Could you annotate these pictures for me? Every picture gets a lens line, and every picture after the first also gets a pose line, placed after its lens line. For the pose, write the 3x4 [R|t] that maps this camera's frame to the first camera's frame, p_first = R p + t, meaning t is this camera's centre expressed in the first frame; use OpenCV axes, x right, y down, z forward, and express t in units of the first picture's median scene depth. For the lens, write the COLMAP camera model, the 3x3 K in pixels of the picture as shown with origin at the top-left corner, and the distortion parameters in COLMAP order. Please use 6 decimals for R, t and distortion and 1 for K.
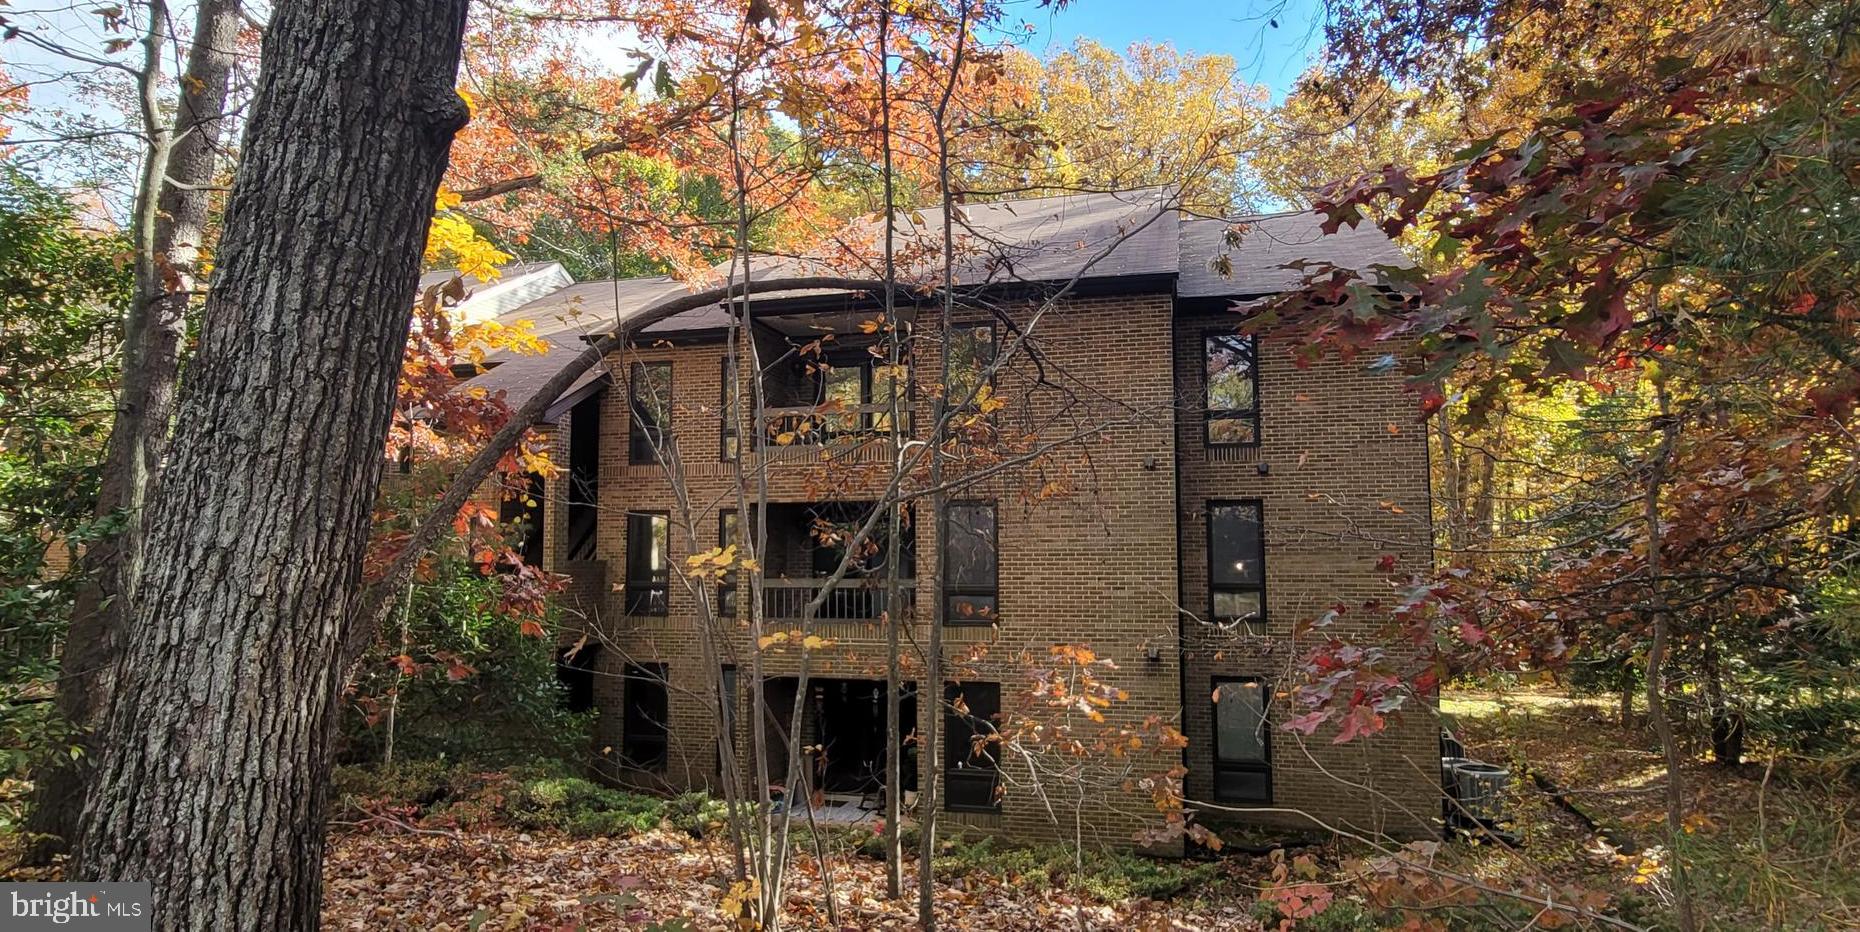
lens RADIAL K [[960.5, 0, 906.7], [0, 960.5, 458.8], [0, 0, 1]] dist [-0.000327, 0.001504]
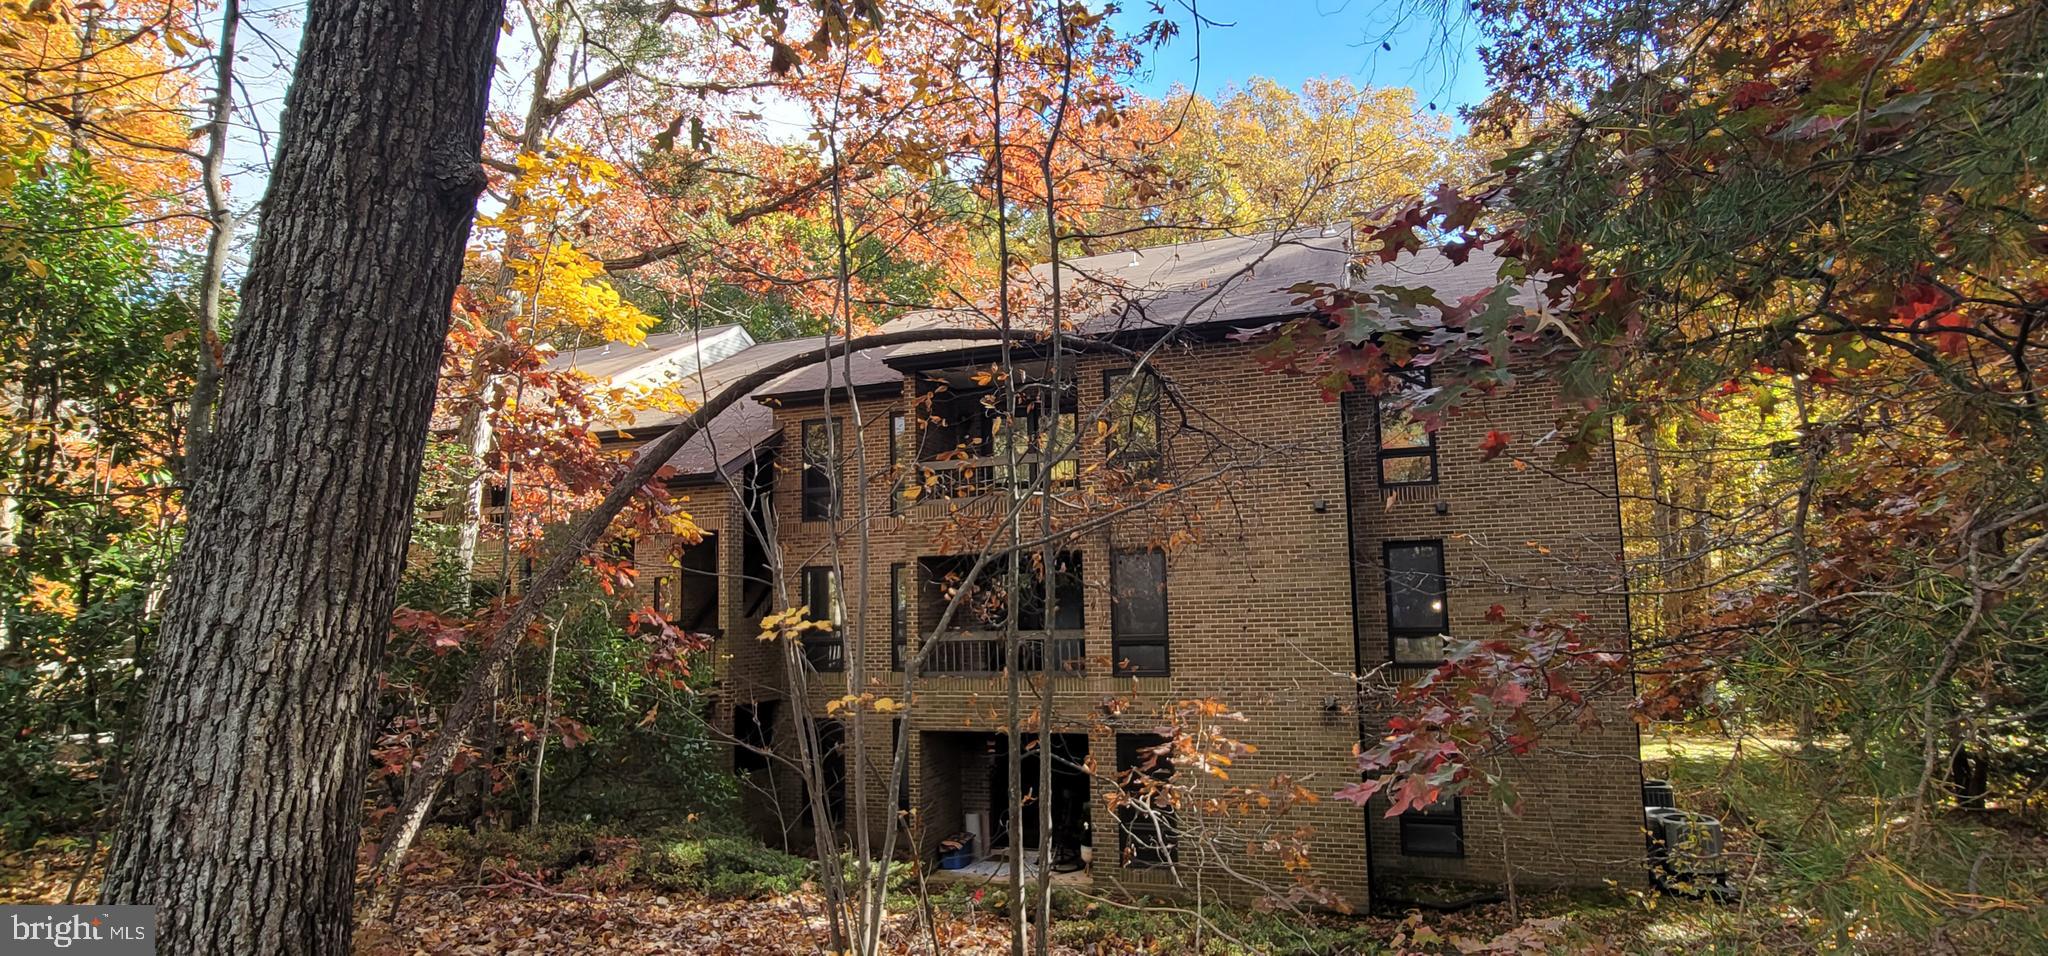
lens RADIAL K [[963.0, 0, 1033.5], [0, 963.0, 488.6], [0, 0, 1]] dist [-0.002740, 0.002254]
pose [[0.997432, -0.029875, -0.065092, 0.178187], [0.028574, 0.999375, -0.020827, -0.002818], [0.065674, 0.018913, 0.997662, 0.056869]]
